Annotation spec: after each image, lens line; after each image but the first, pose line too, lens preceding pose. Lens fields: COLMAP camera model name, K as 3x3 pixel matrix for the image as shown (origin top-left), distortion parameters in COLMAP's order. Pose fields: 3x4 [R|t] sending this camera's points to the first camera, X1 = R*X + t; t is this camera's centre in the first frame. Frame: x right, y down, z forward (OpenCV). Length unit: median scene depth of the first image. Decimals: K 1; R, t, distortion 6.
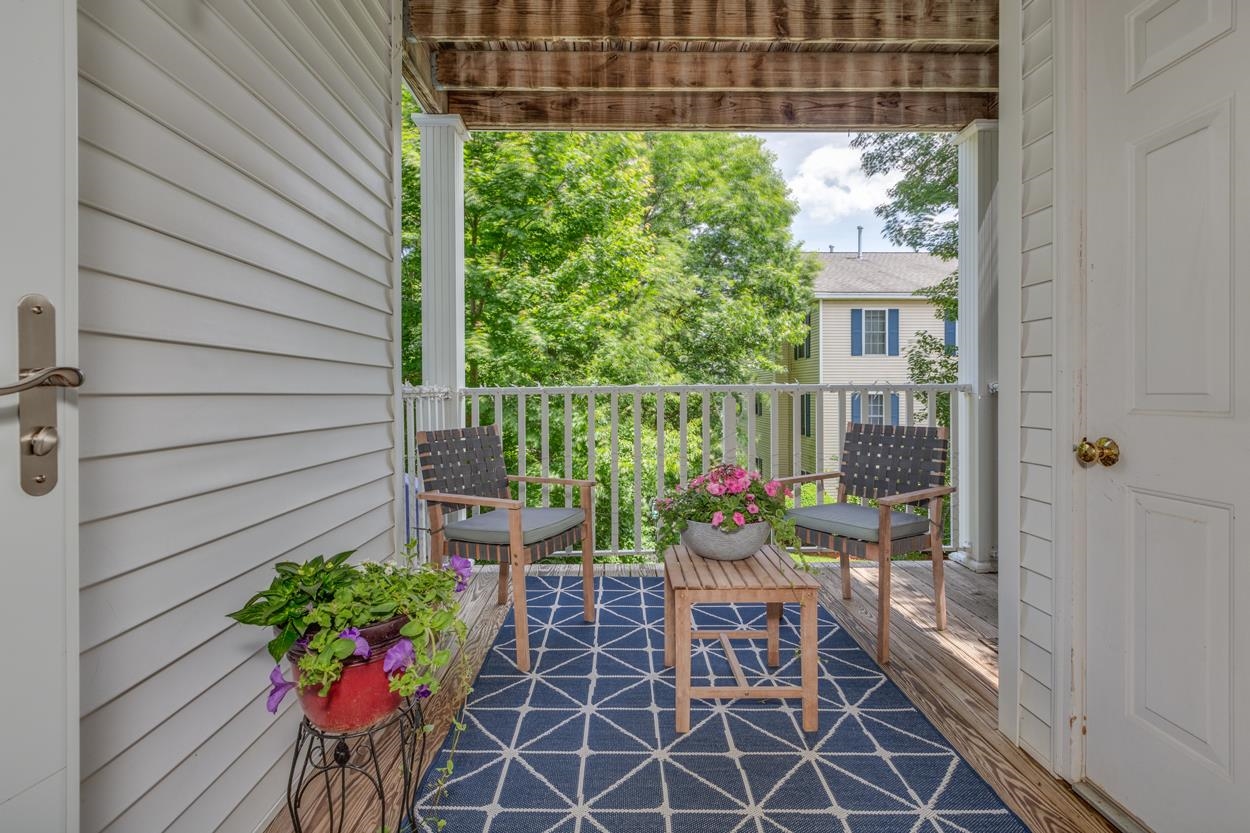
lens RADIAL K [[581.1, 0, 609.6], [0, 581.1, 391.9], [0, 0, 1]] dist [0.000741, -0.001079]
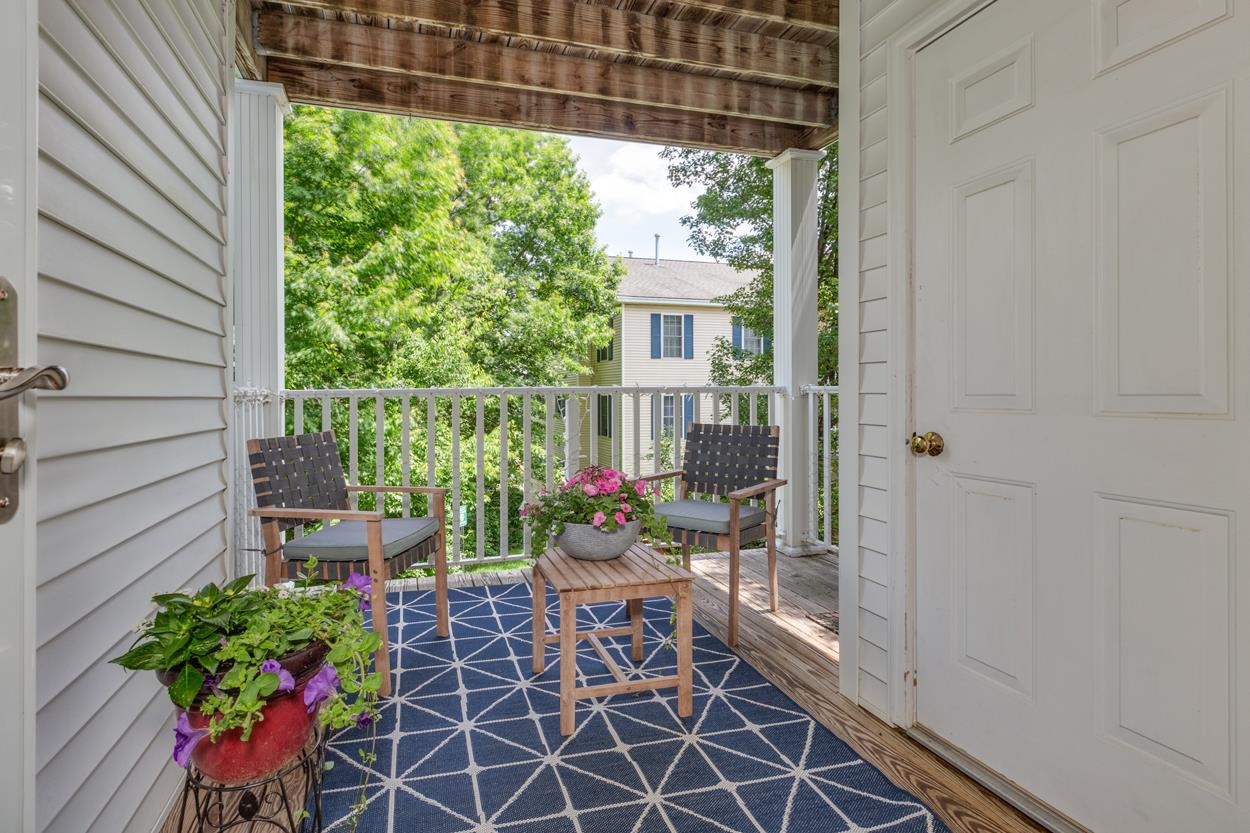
lens RADIAL K [[604.8, 0, 553.7], [0, 604.8, 389.4], [0, 0, 1]] dist [0.000016, 0.001361]
pose [[0.968469, 0.000578, 0.249134, -0.085367], [0.001134, 0.999977, -0.006727, -0.000591], [-0.249132, 0.006797, 0.968446, -0.002693]]
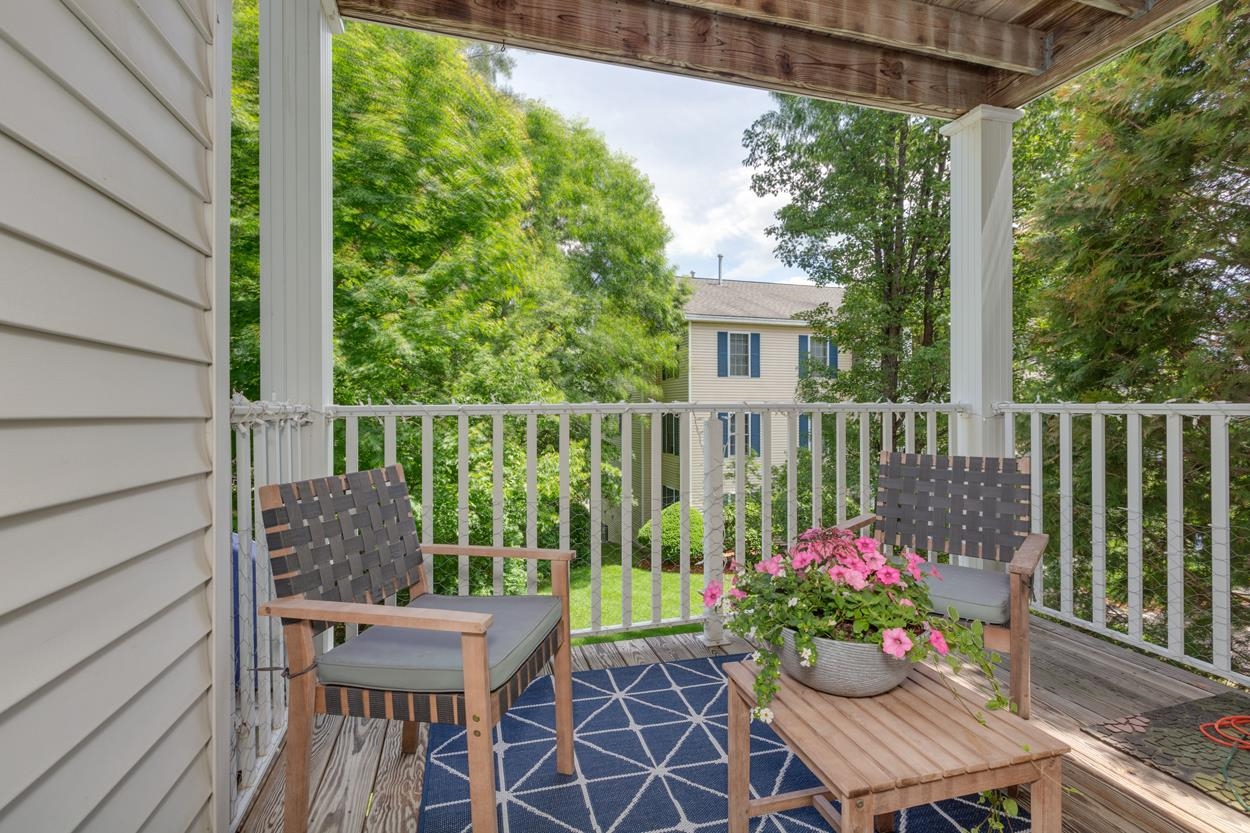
lens RADIAL K [[558.5, 0, 626.0], [0, 558.5, 407.8], [0, 0, 1]] dist [0.002183, -0.001461]
pose [[0.958311, 0.002408, 0.285716, -0.118543], [-0.000866, 0.999984, -0.005523, -0.001418], [-0.285725, 0.005045, 0.958298, 0.312555]]
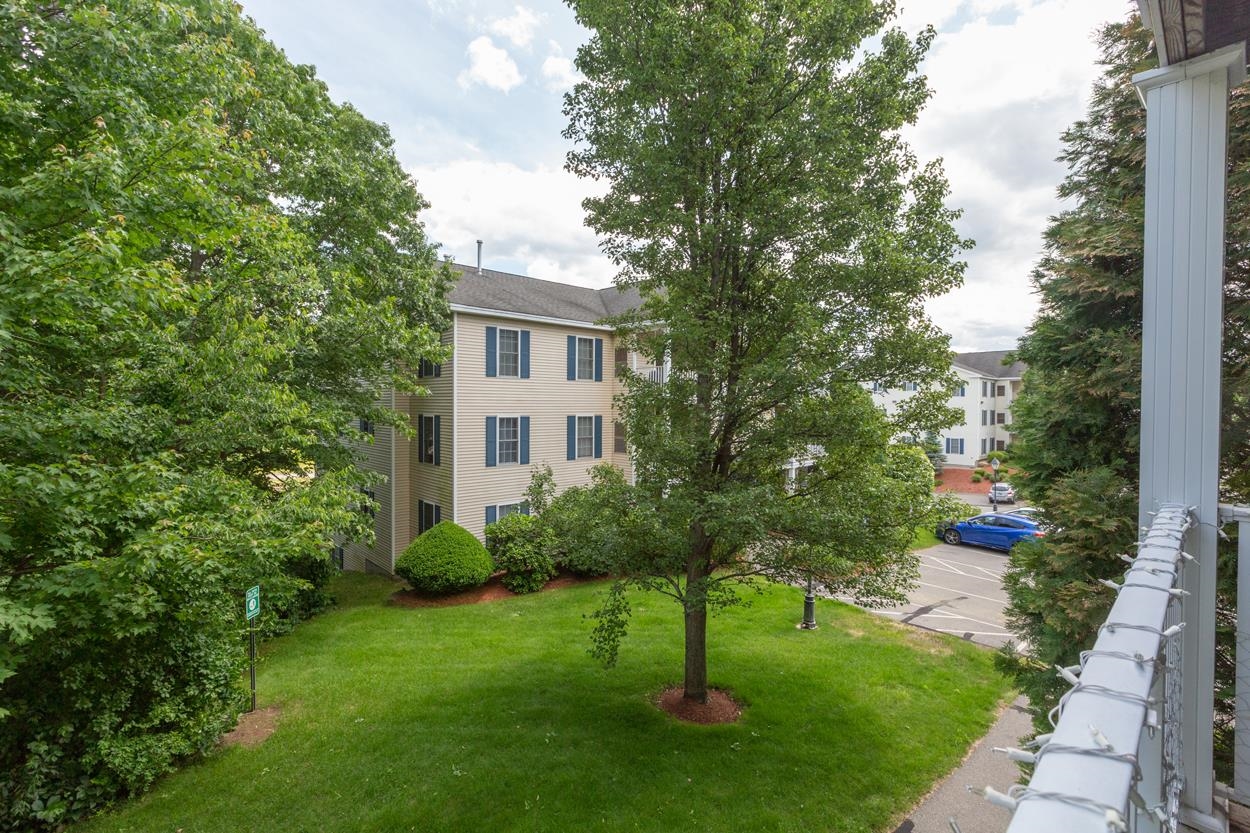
lens RADIAL K [[564.0, 0, 611.6], [0, 564.0, 408.2], [0, 0, 1]] dist [0.000855, -0.001052]
pose [[0.739078, -0.000876, 0.673619, -0.174392], [-0.010045, 0.999874, 0.012321, -0.100356], [-0.673545, -0.015873, 0.738976, 0.787377]]
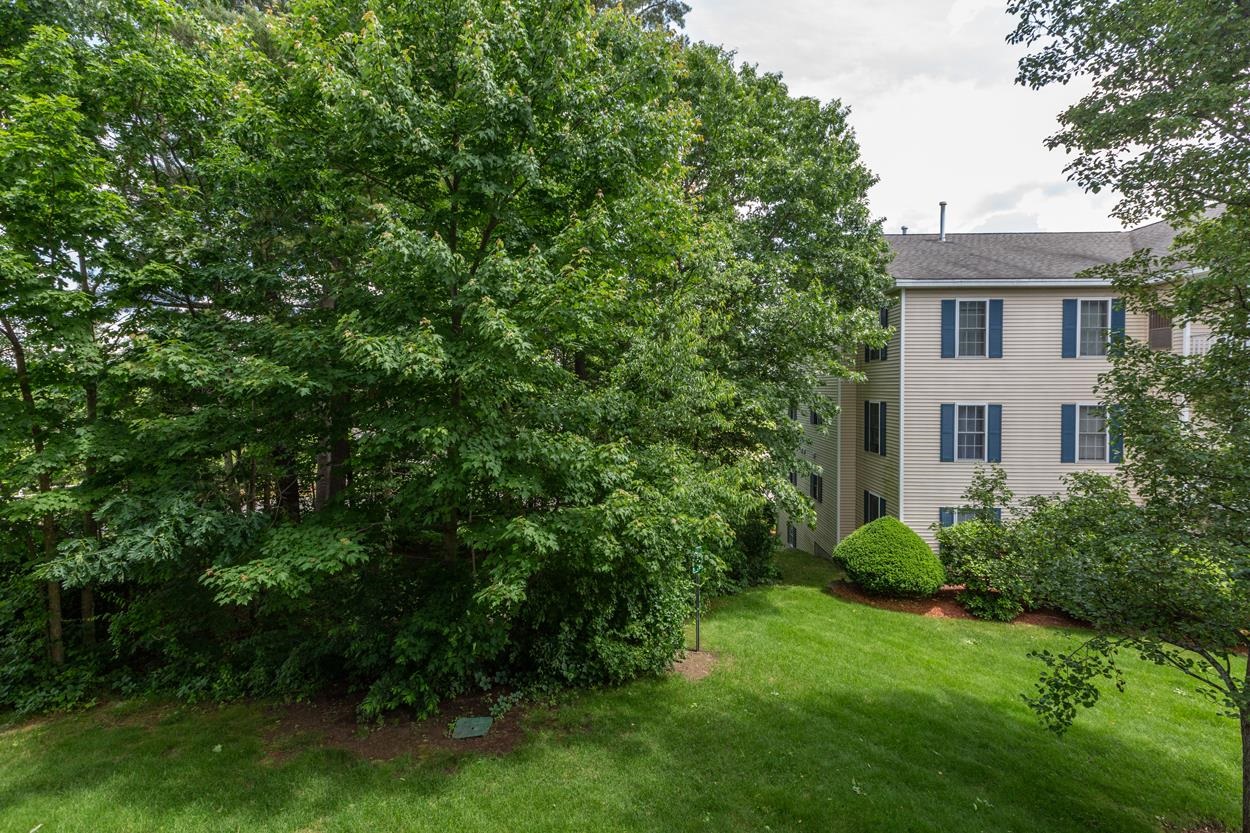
lens RADIAL K [[564.0, 0, 618.2], [0, 564.0, 399.3], [0, 0, 1]] dist [0.000855, -0.001052]
pose [[0.998593, 0.003124, -0.052942, 0.039474], [-0.001803, 0.999686, 0.024987, -0.096041], [0.053003, -0.024857, 0.998285, 0.769523]]
